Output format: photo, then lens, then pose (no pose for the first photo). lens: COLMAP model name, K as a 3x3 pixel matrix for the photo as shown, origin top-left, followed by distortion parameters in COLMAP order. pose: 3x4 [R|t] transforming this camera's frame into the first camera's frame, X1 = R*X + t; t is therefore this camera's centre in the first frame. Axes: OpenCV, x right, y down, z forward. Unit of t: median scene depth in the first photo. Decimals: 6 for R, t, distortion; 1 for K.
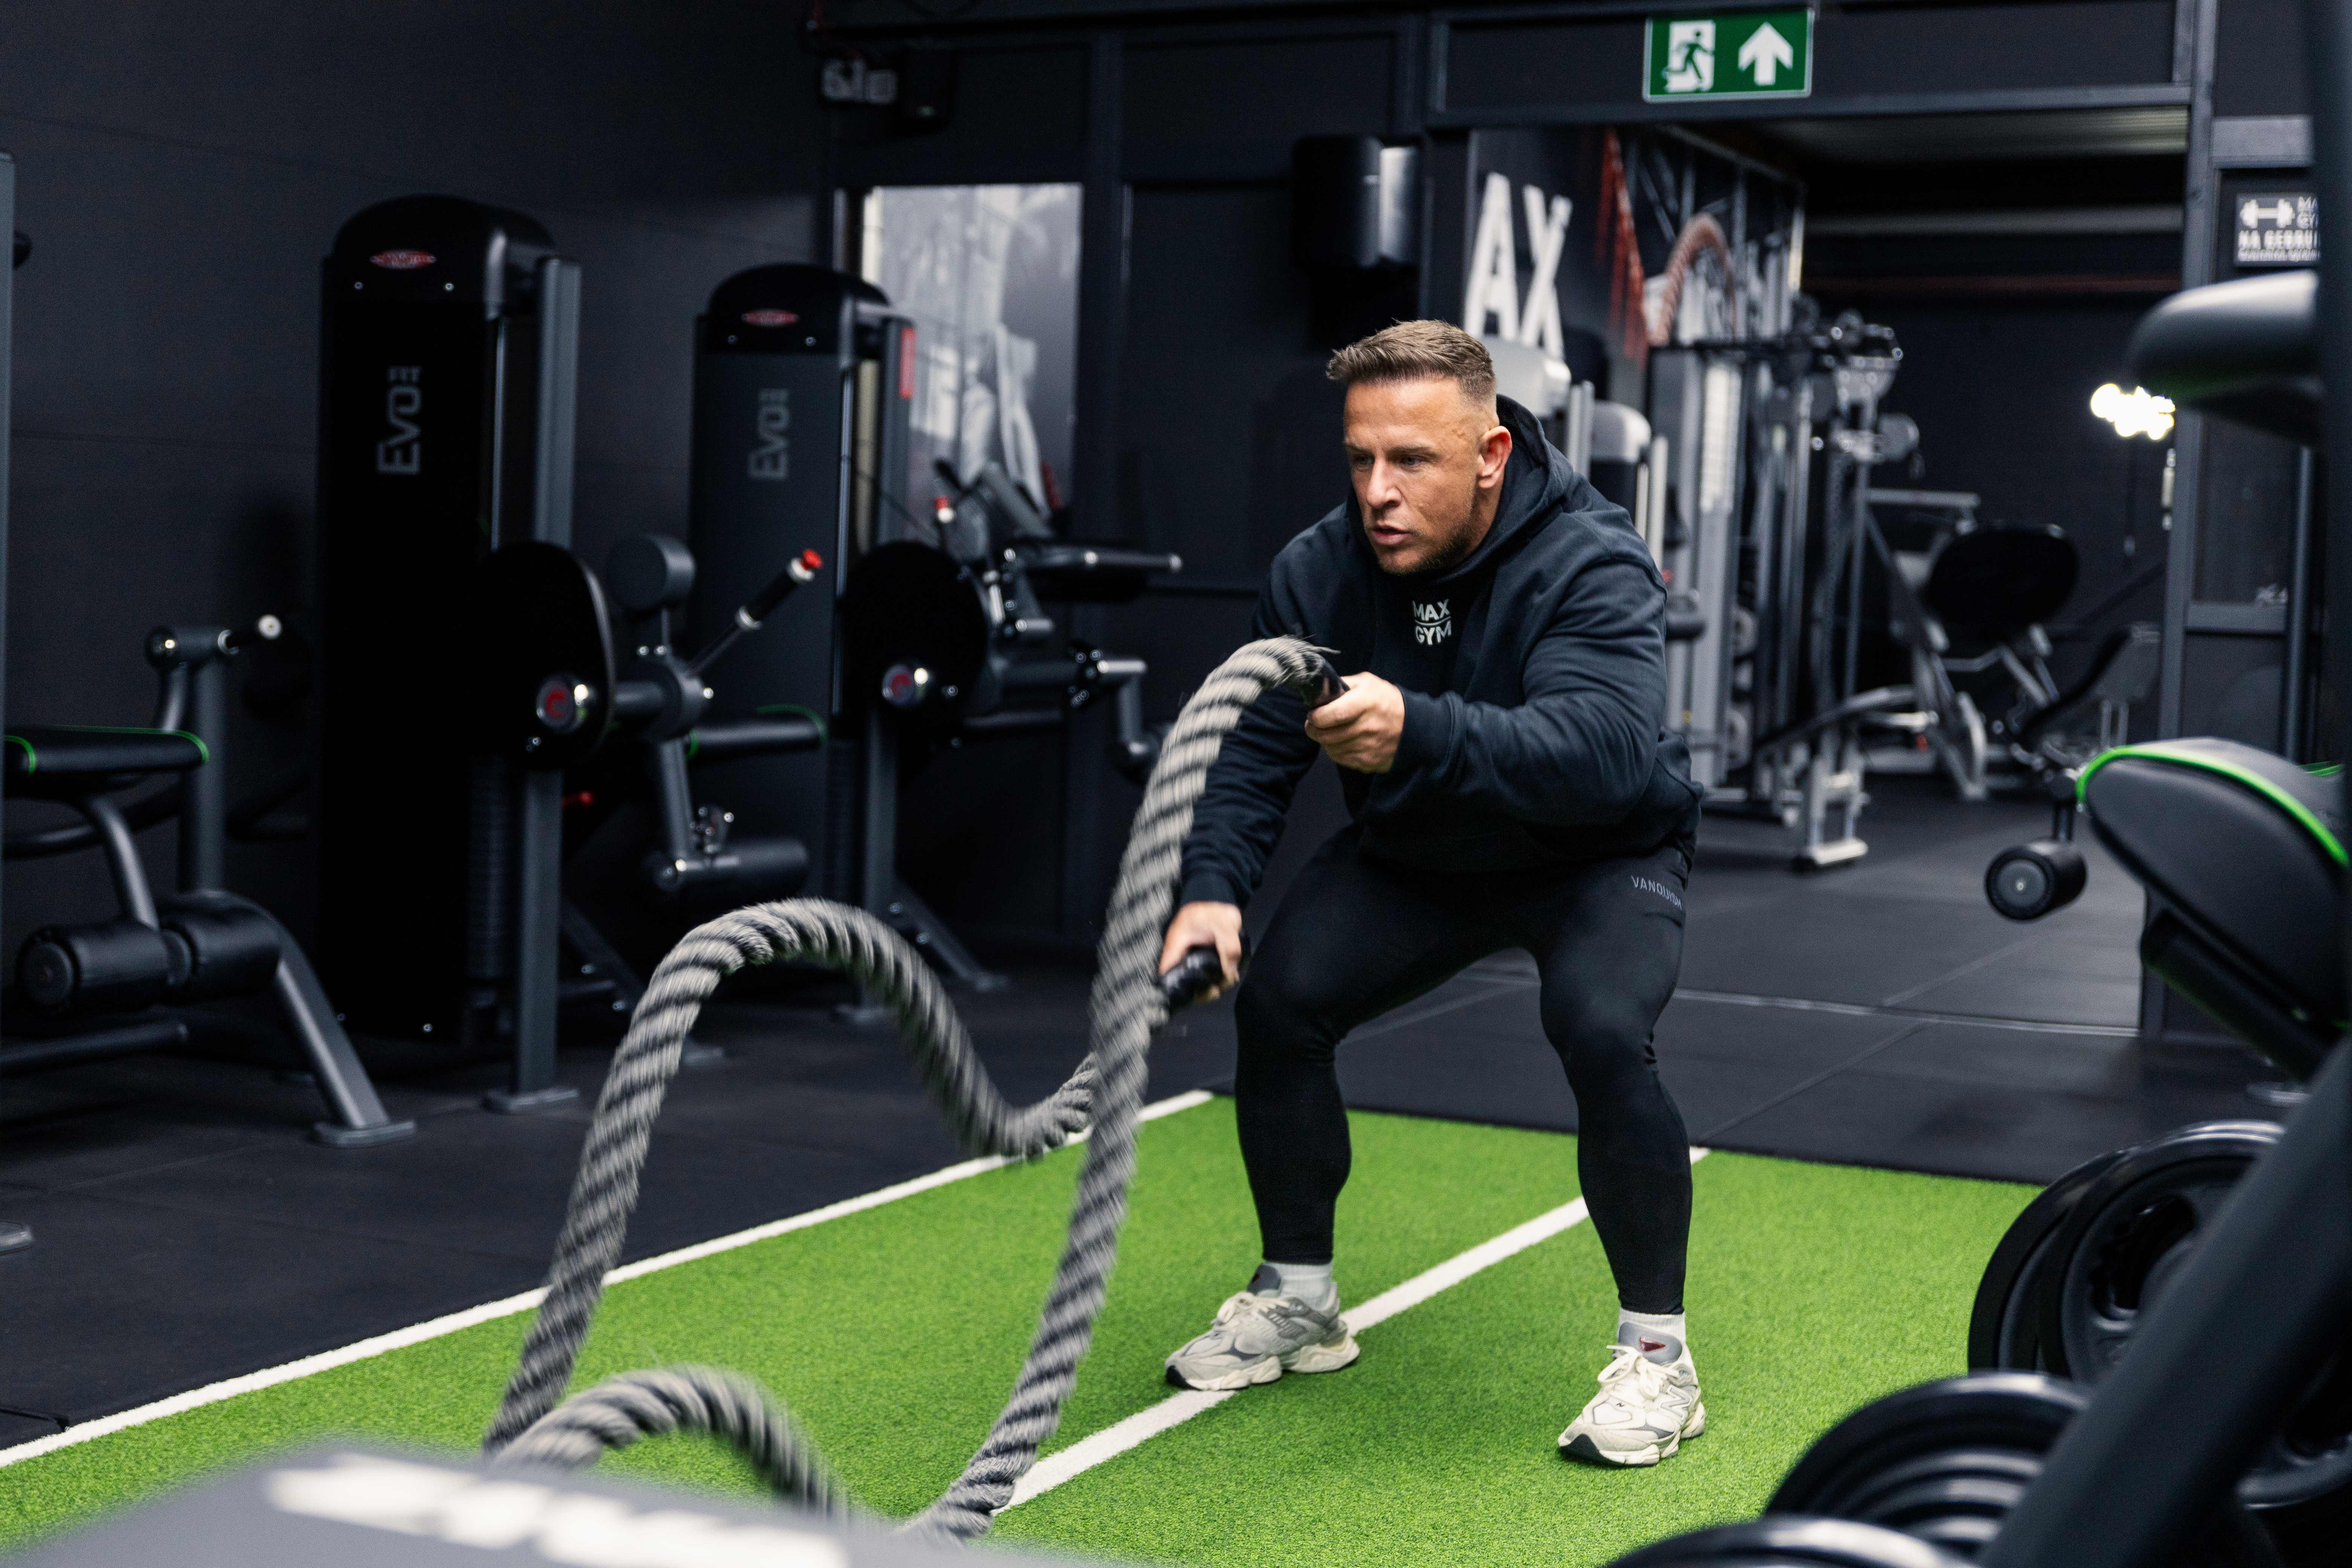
lens RADIAL K [[3329.5, 0, 1176.2], [0, 3329.5, 780.3], [0, 0, 1]] dist [0.012423, 0.000000]
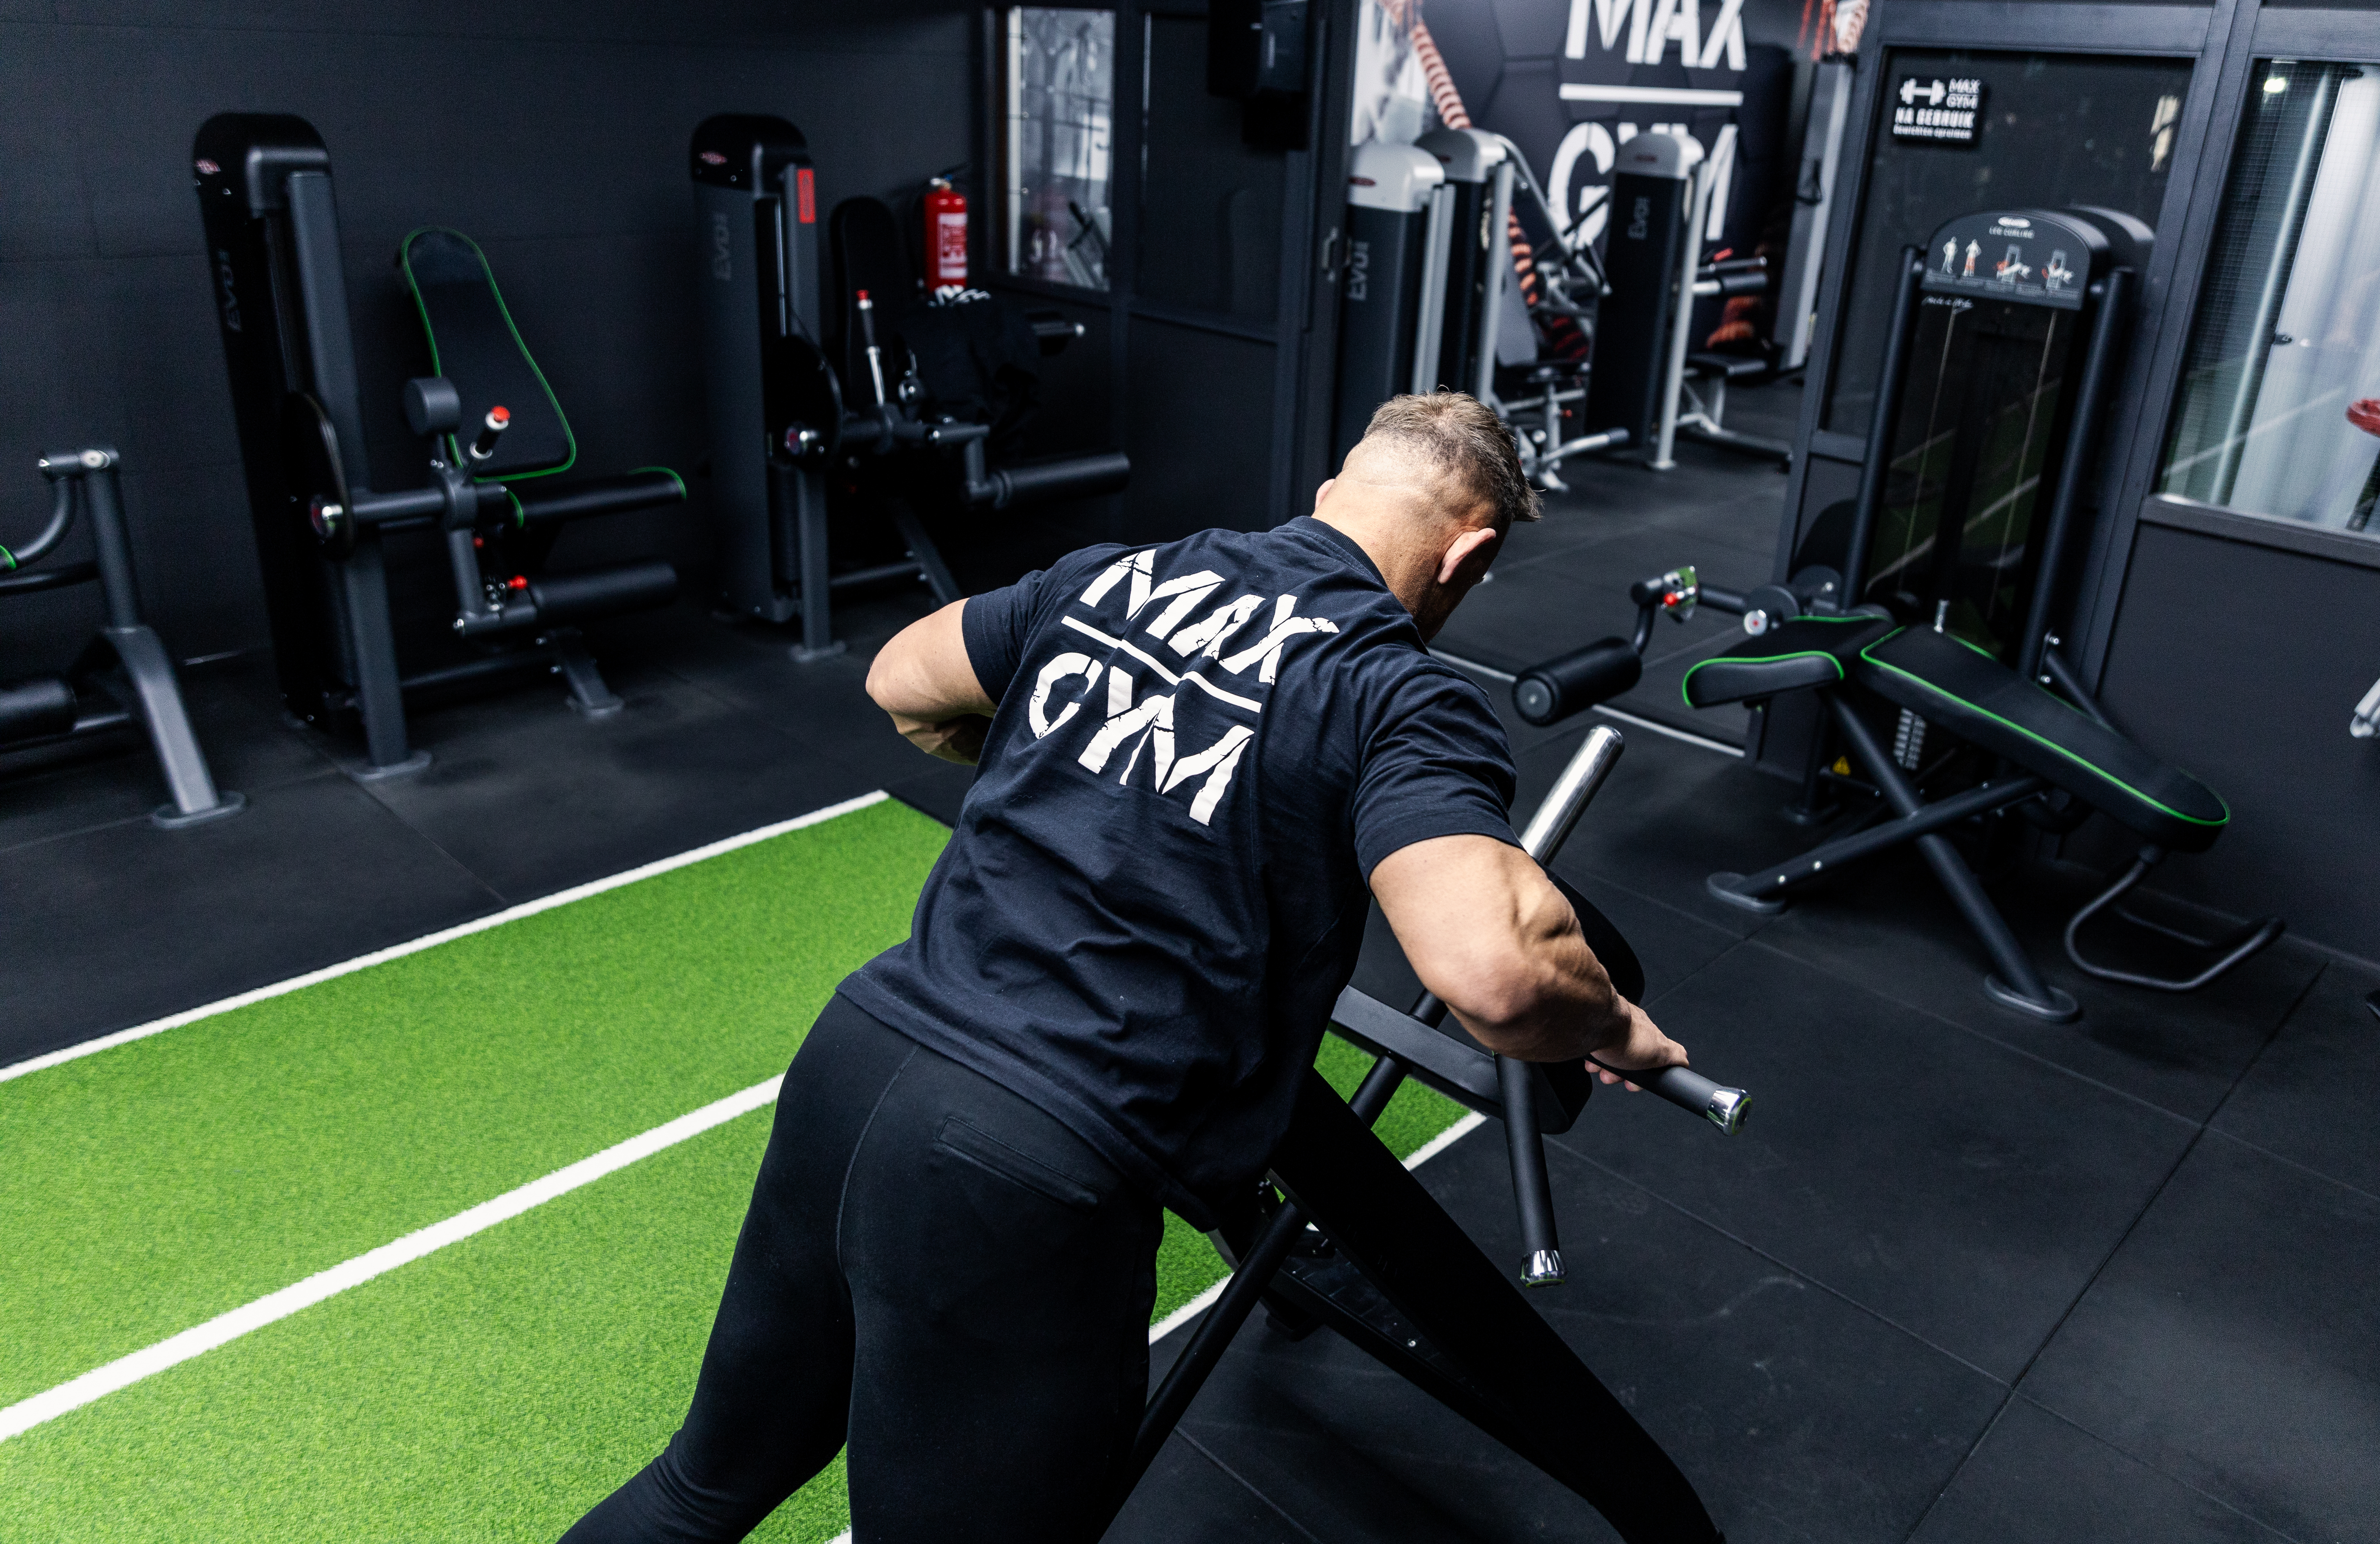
lens RADIAL K [[1707.3, 0, 1271.2], [0, 1707.3, 682.4], [0, 0, 1]] dist [0.013011, -0.001893]
pose [[0.953397, 0.119187, -0.277181, 0.271222], [-0.039319, 0.959916, 0.277518, -0.117281], [0.299147, -0.253686, 0.919867, 0.318216]]
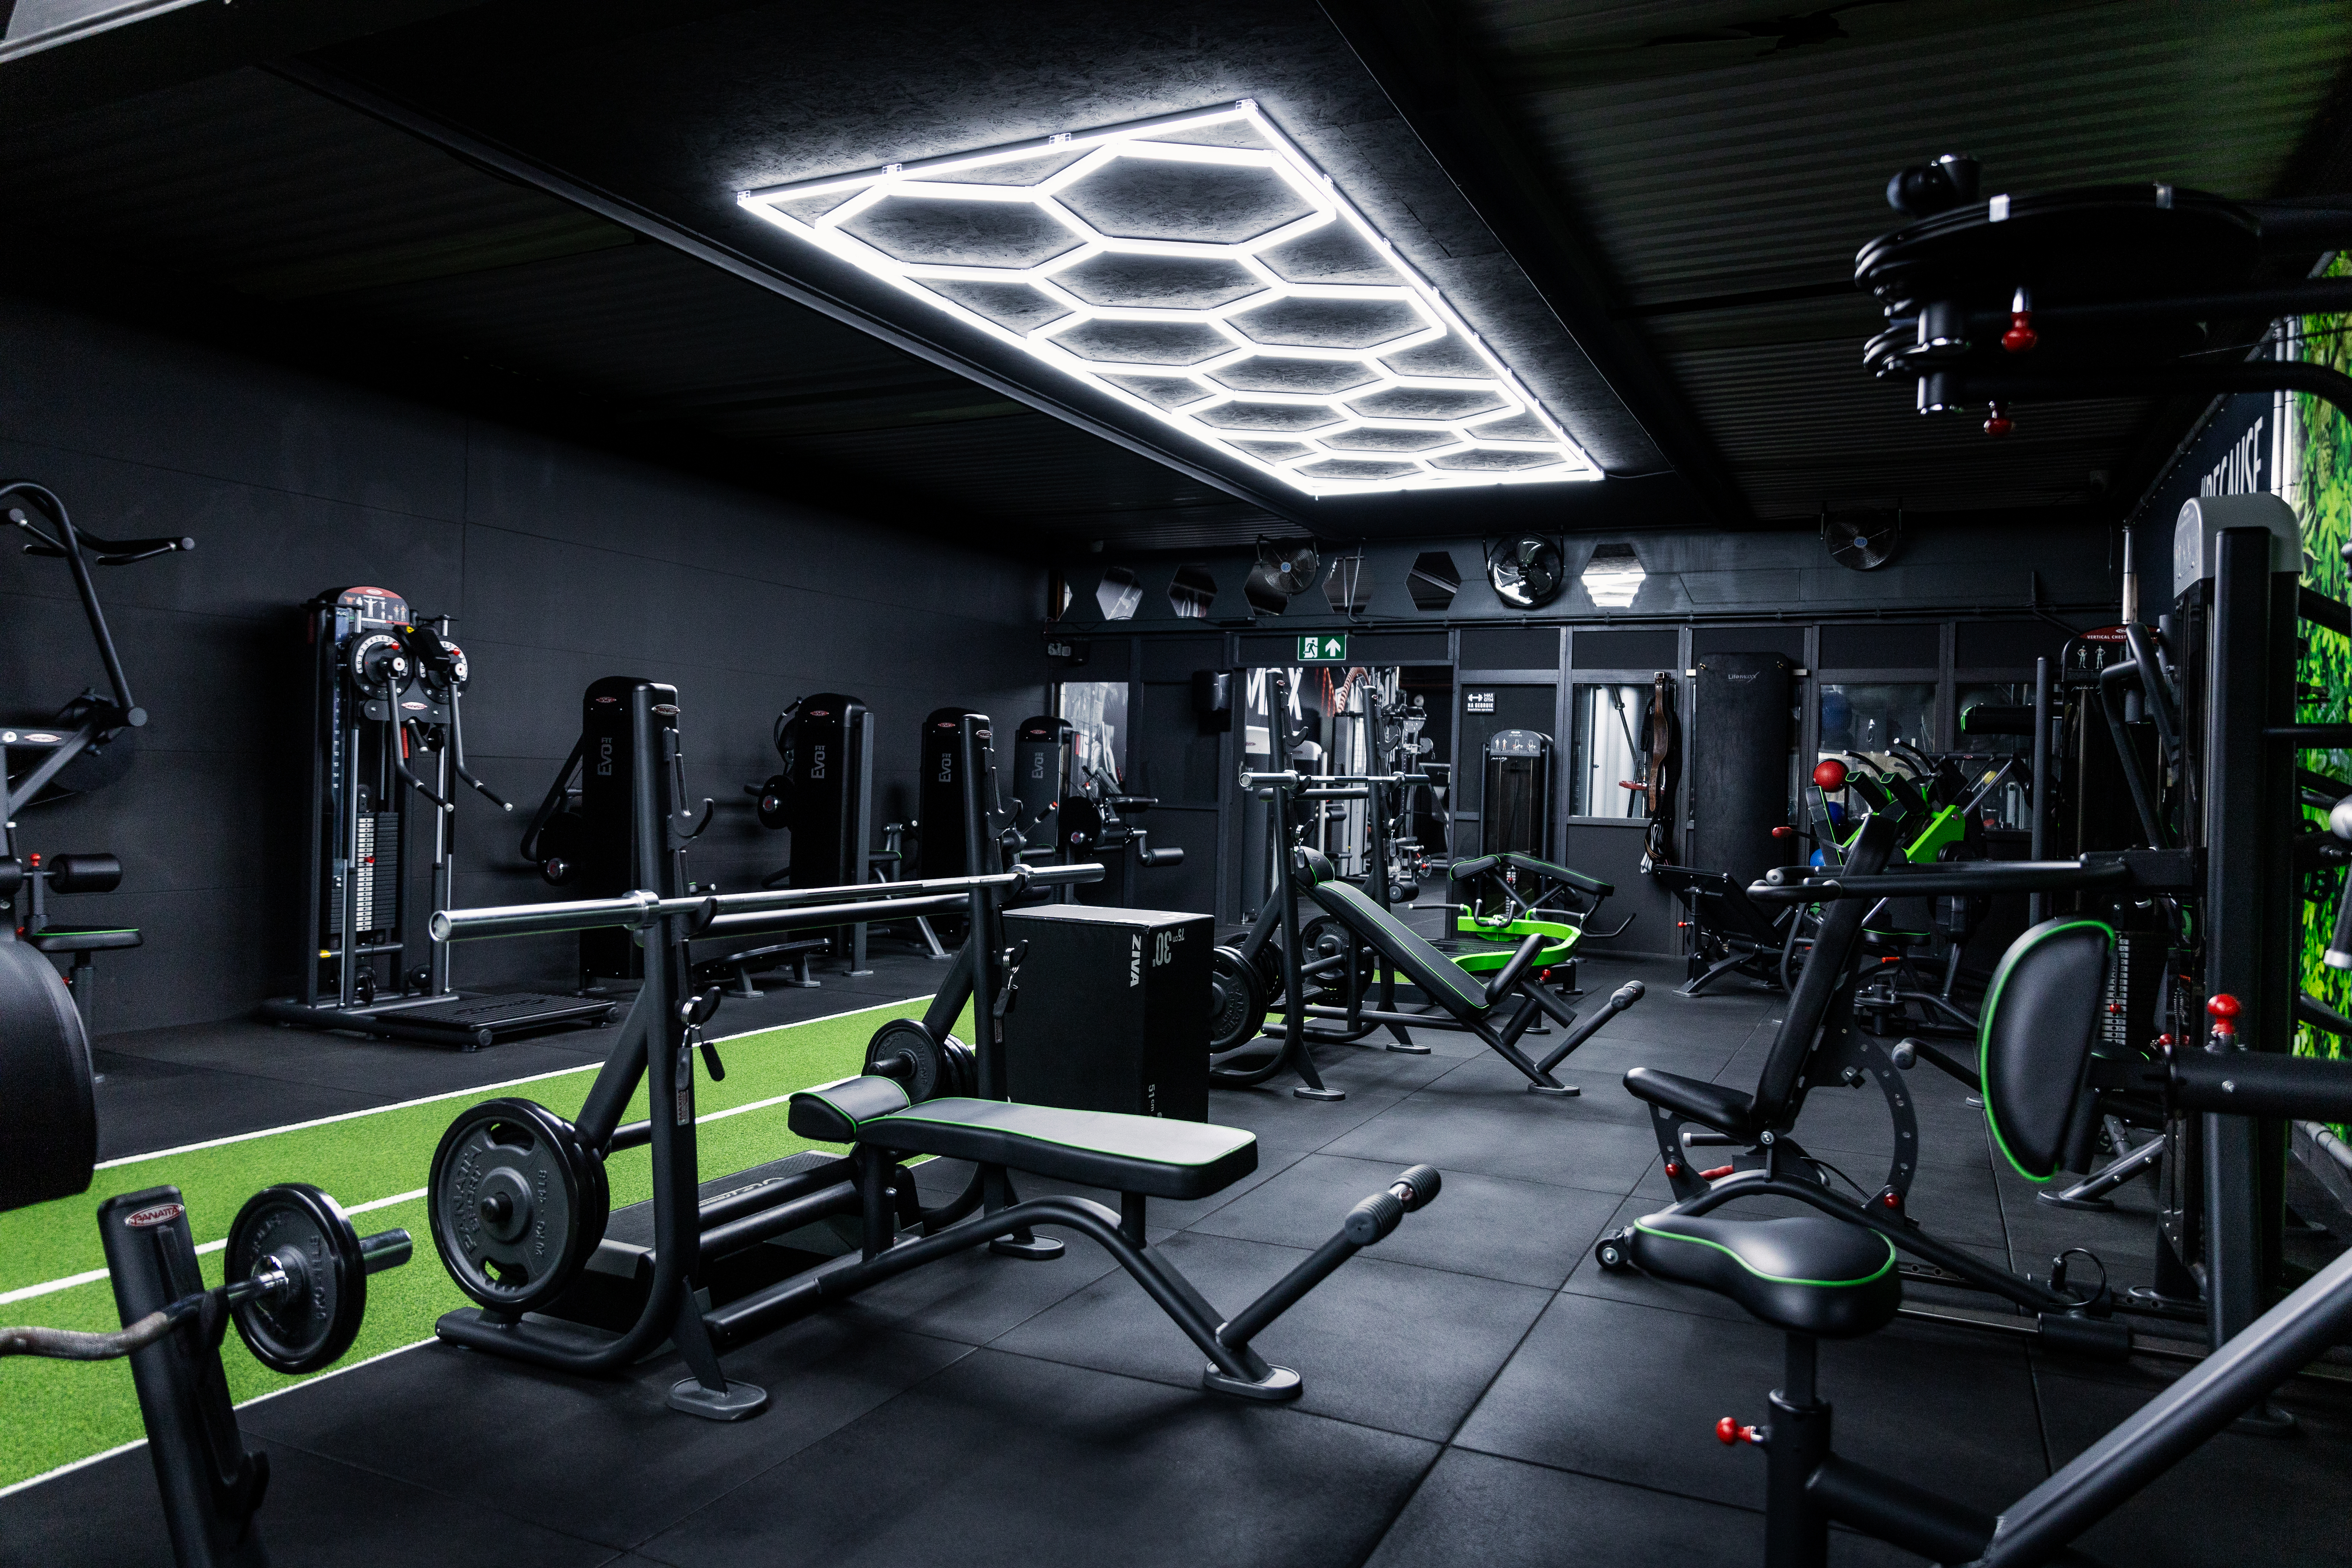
lens RADIAL K [[1581.9, 0, 1176.3], [0, 1581.9, 791.0], [0, 0, 1]] dist [-0.003547, -0.000133]
pose [[0.999988, -0.004569, -0.001846, 0.021270], [0.004456, 0.998377, -0.056771, 0.014323], [0.002102, 0.056762, 0.998386, -0.551800]]
